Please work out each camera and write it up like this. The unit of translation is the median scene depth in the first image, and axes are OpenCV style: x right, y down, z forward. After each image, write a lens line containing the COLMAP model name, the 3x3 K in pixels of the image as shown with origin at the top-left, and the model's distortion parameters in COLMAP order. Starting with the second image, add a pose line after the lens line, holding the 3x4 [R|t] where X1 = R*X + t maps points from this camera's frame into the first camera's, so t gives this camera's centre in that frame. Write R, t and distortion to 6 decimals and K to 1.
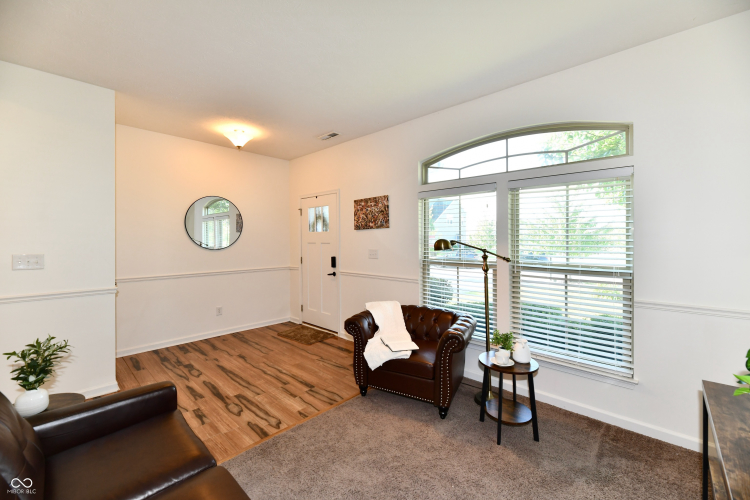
lens RADIAL K [[307.9, 0, 372.7], [0, 307.9, 245.5], [0, 0, 1]] dist [-0.009514, -0.000478]
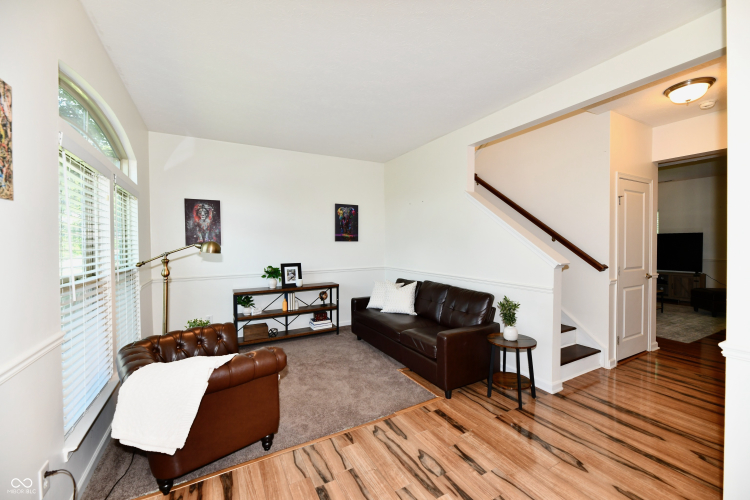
lens RADIAL K [[307.9, 0, 376.0], [0, 307.9, 248.9], [0, 0, 1]] dist [-0.009514, -0.000478]
pose [[-0.954340, 0.002408, 0.298714, -0.551045], [0.010463, 0.999623, 0.025368, -0.019474], [-0.298541, 0.027335, -0.954005, 1.752713]]
